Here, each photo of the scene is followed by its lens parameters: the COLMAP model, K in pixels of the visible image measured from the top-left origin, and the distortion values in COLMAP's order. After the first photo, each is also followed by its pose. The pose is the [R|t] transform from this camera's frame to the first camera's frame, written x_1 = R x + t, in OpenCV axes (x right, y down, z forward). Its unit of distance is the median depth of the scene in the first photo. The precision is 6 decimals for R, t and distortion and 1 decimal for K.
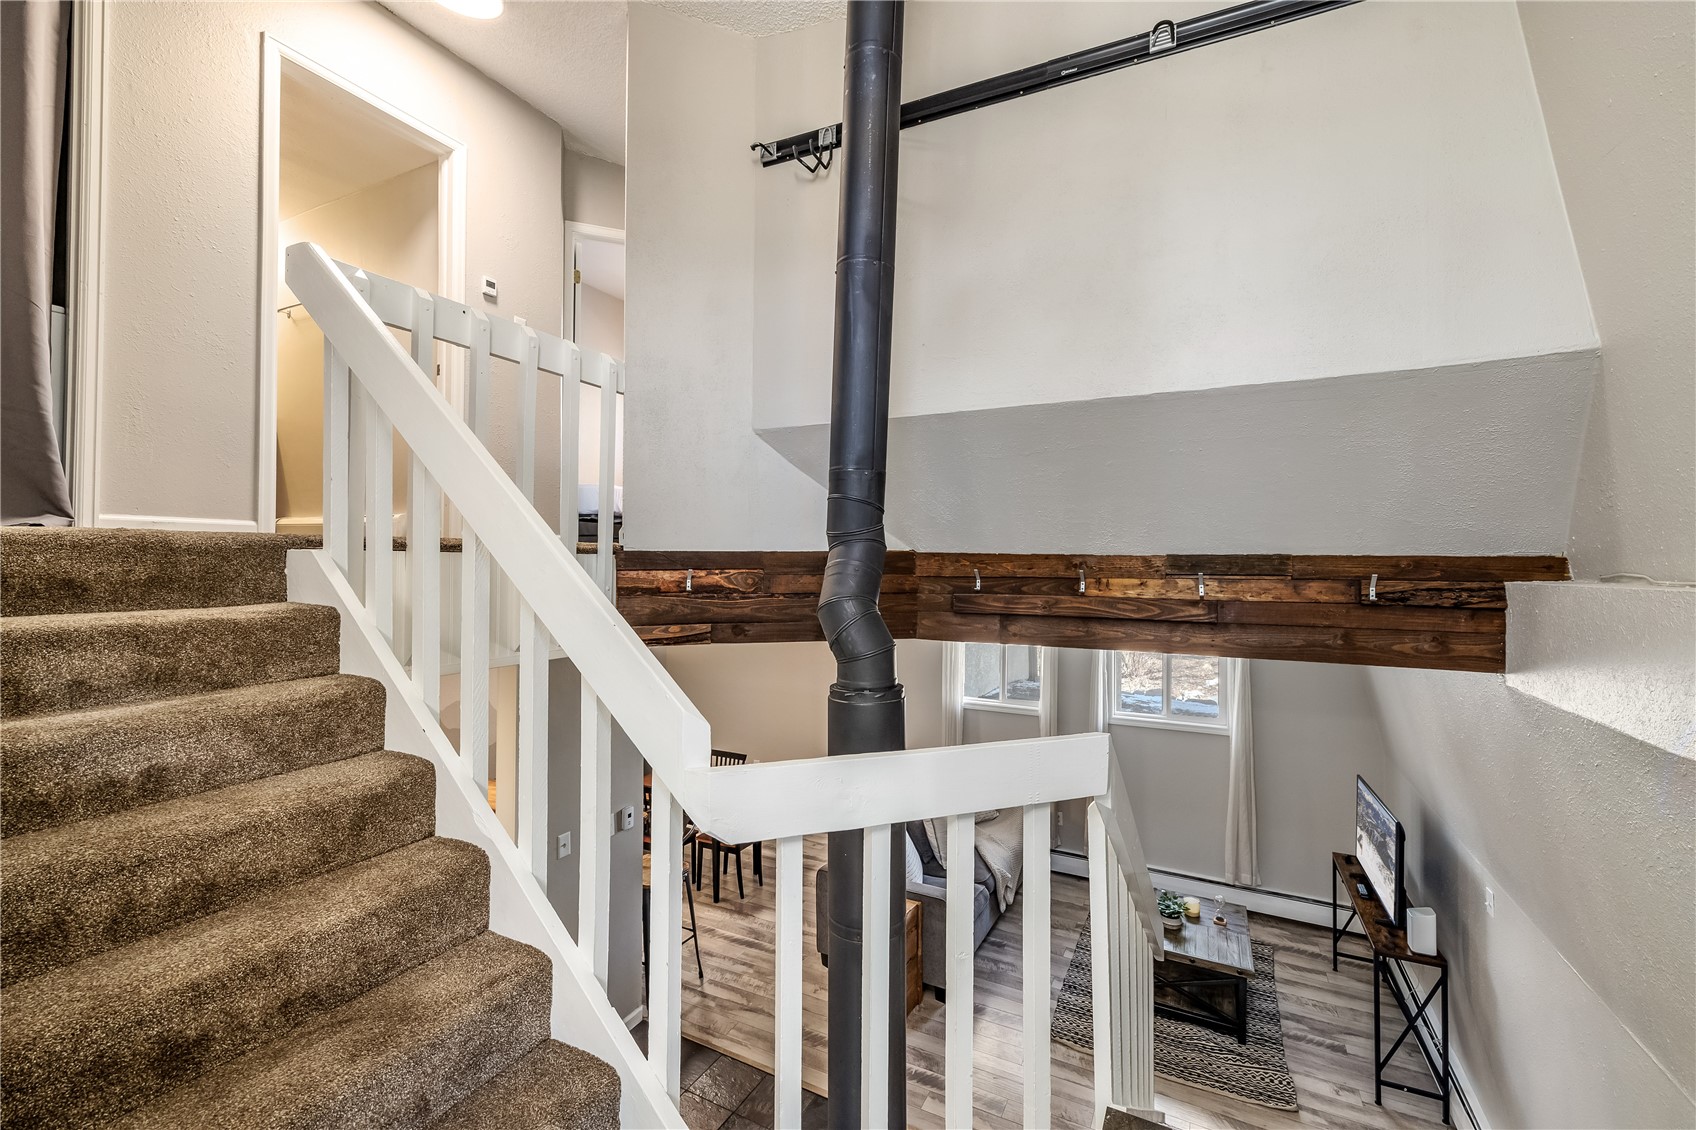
lens RADIAL K [[730.2, 0, 837.8], [0, 730.2, 570.9], [0, 0, 1]] dist [-0.000932, -0.000303]
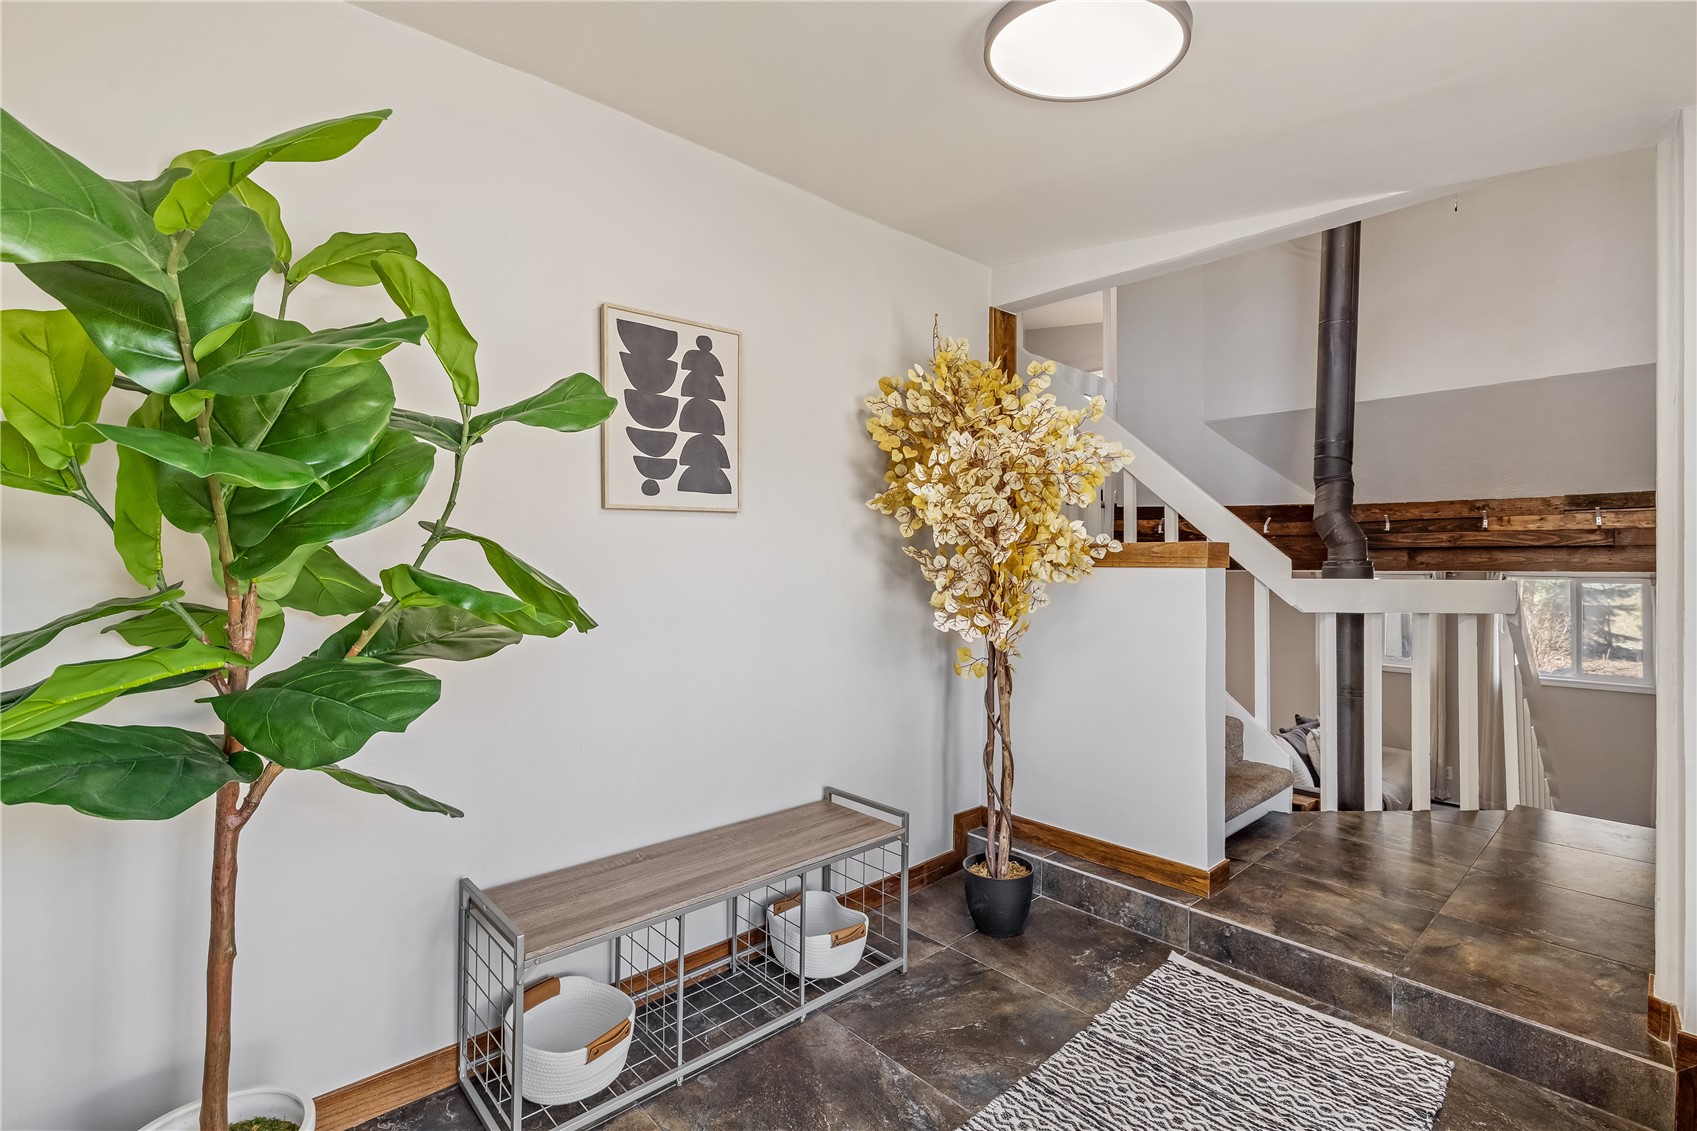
lens RADIAL K [[771.5, 0, 849.6], [0, 771.5, 565.0], [0, 0, 1]] dist [0.002106, 0.000595]
pose [[0.940468, -0.003050, -0.339869, -0.276223], [0.000810, 0.999977, -0.006733, 0.107852], [0.339881, 0.006057, 0.940449, -0.715755]]
